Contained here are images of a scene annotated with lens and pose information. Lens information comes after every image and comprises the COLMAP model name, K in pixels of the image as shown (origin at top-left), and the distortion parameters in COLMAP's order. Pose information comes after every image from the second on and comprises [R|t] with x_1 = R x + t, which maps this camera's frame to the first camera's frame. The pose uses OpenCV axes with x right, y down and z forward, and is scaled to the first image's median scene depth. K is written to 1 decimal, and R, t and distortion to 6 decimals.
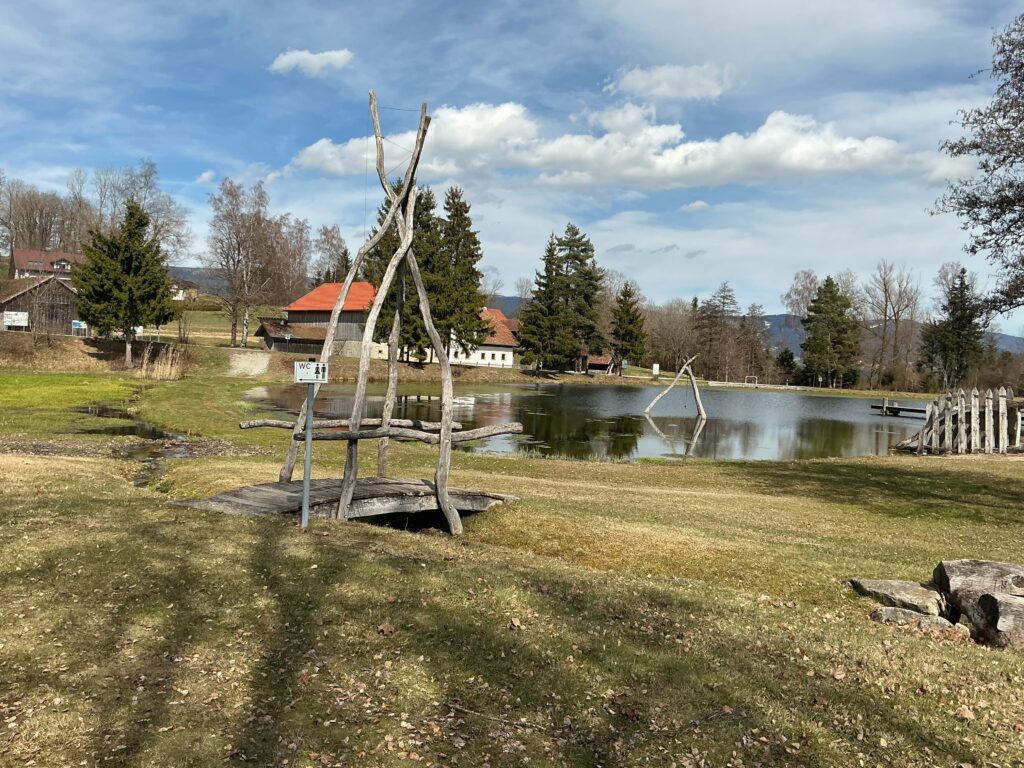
lens RADIAL K [[411.0, 0, 512.0], [0, 411.0, 384.0], [0, 0, 1]] dist [-0.000374, -0.000229]
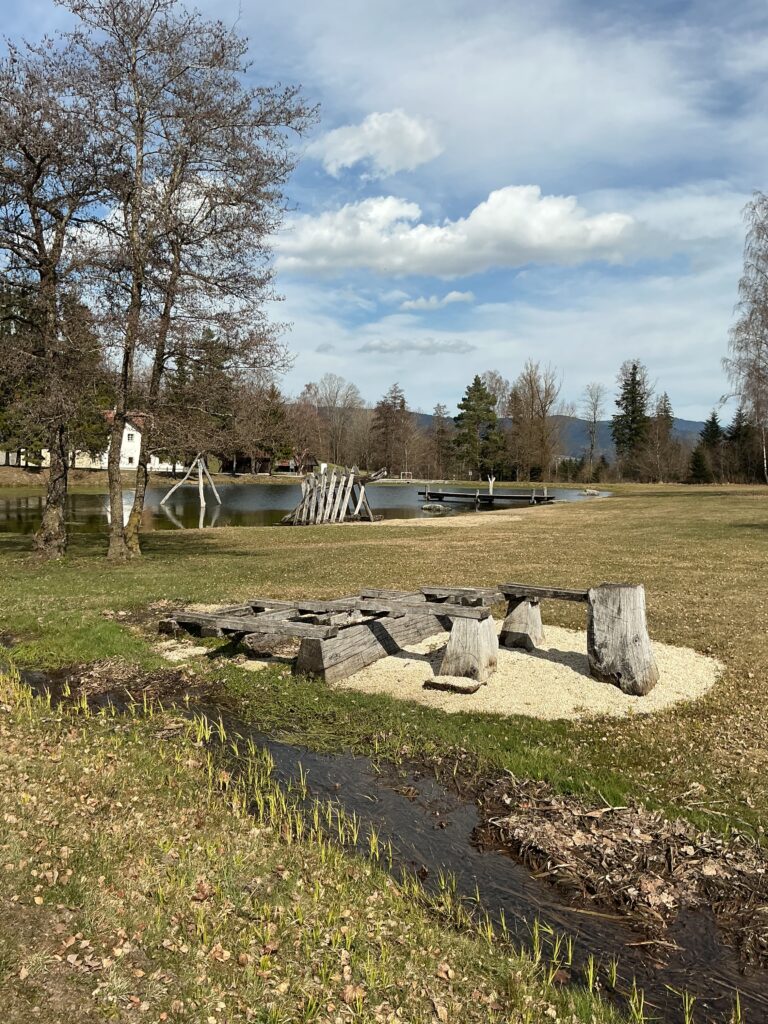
lens RADIAL K [[419.4, 0, 384.0], [0, 419.4, 512.0], [0, 0, 1]] dist [0.018195, -0.000033]
pose [[0.996808, -0.037738, 0.070352, 0.425732], [0.034636, 0.998395, 0.044814, 0.031372], [-0.071930, -0.042234, 0.996515, -0.074325]]
